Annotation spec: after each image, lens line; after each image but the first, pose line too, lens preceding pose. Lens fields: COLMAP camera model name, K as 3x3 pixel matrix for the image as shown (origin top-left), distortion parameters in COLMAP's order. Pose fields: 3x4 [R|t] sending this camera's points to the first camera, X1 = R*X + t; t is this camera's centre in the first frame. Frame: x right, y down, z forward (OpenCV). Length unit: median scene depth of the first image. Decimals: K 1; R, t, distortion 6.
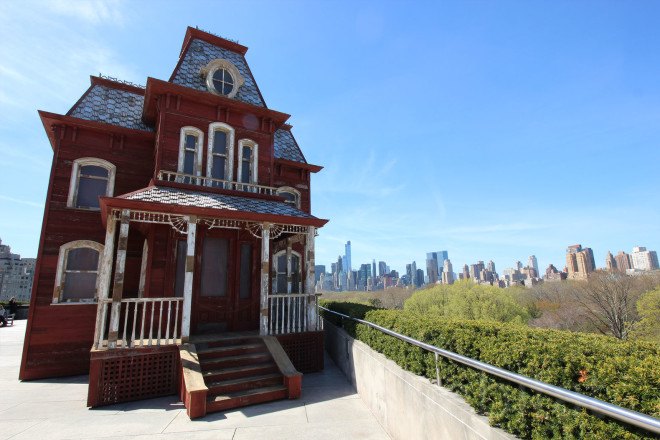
lens RADIAL K [[340.5, 0, 332.6], [0, 340.5, 218.6], [0, 0, 1]] dist [0.004871, -0.012646]
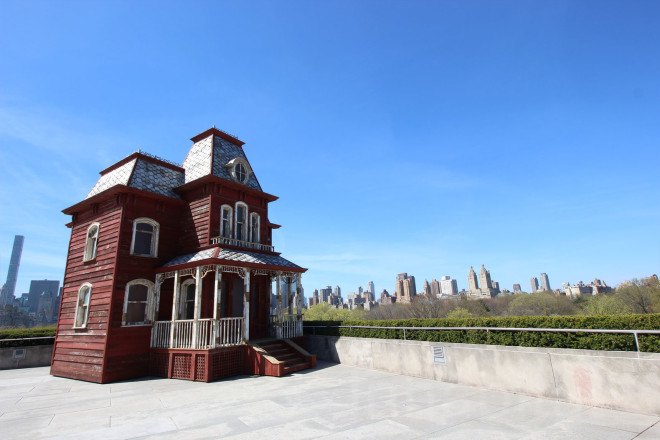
lens RADIAL K [[340.5, 0, 331.8], [0, 340.5, 217.5], [0, 0, 1]] dist [0.004871, -0.012646]
pose [[0.914631, 0.087093, 0.394796, -0.570672], [-0.058099, 0.994700, -0.084833, -0.108180], [-0.400092, 0.054653, 0.914844, -0.570638]]
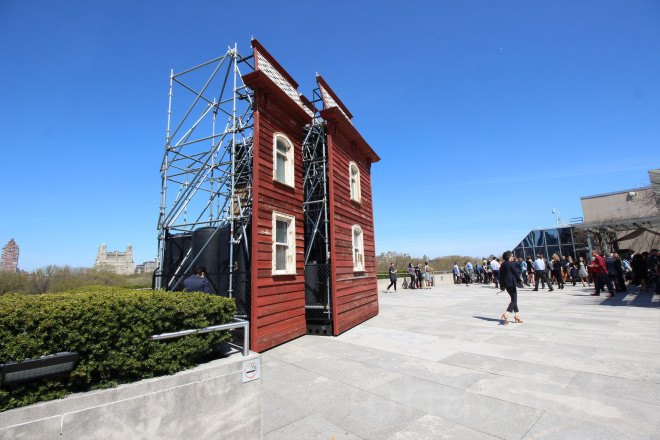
lens RADIAL K [[306.6, 0, 332.9], [0, 306.6, 216.8], [0, 0, 1]] dist [-0.008872, -0.004514]
pose [[-0.551911, 0.185627, 0.812980, -1.830180], [-0.126721, 0.944919, -0.301780, 0.434821], [-0.824218, -0.269577, -0.497989, 1.778822]]
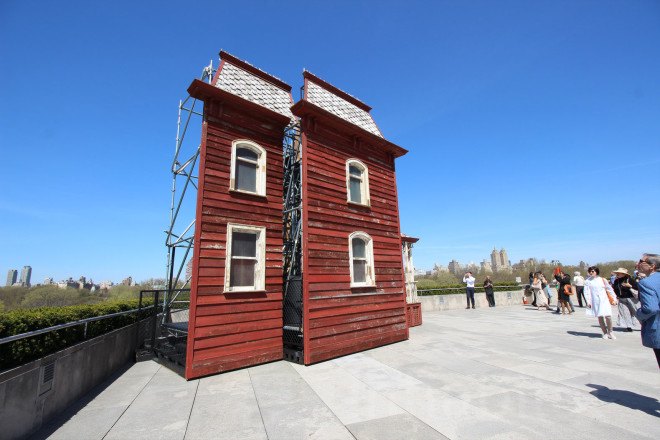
lens RADIAL K [[306.6, 0, 331.9], [0, 306.6, 217.8], [0, 0, 1]] dist [-0.008872, -0.004514]
pose [[-0.188826, 0.240142, 0.952196, -1.860437], [-0.167313, 0.947594, -0.272161, 0.340653], [-0.967652, -0.210706, -0.138751, 1.342938]]
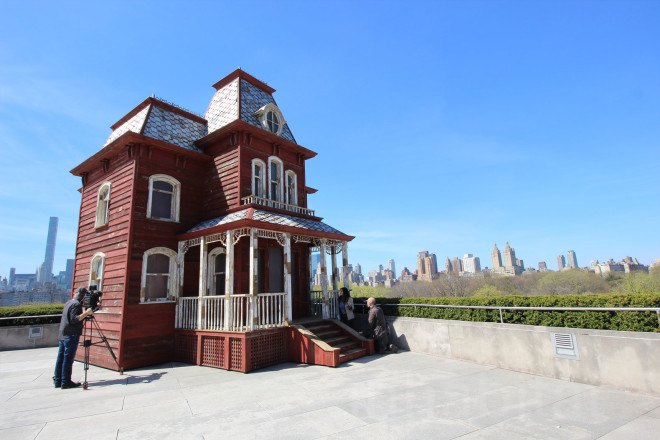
lens RADIAL K [[340.5, 0, 332.3], [0, 340.5, 218.2], [0, 0, 1]] dist [0.004871, -0.012646]
pose [[0.936751, 0.053417, 0.345896, -0.572565], [-0.050563, 0.998571, -0.017277, -0.042013], [-0.346325, -0.001305, 0.938114, -0.271490]]
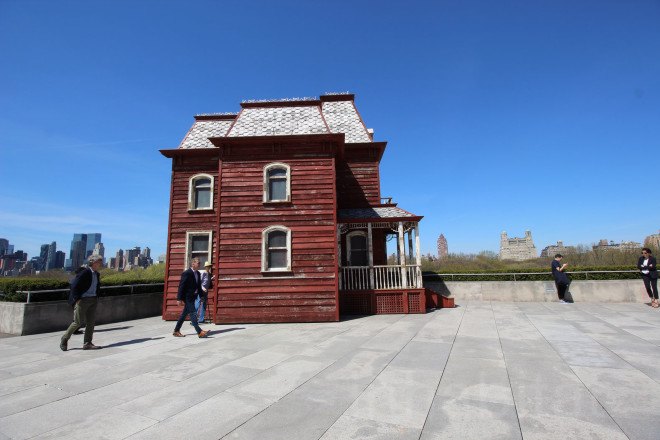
lens RADIAL K [[306.6, 0, 332.2], [0, 306.6, 217.4], [0, 0, 1]] dist [-0.008872, -0.004514]
pose [[0.558648, 0.143625, 0.816875, -1.760938], [-0.161549, 0.984872, -0.062683, 0.105356], [-0.813520, -0.096947, 0.573399, 0.257447]]
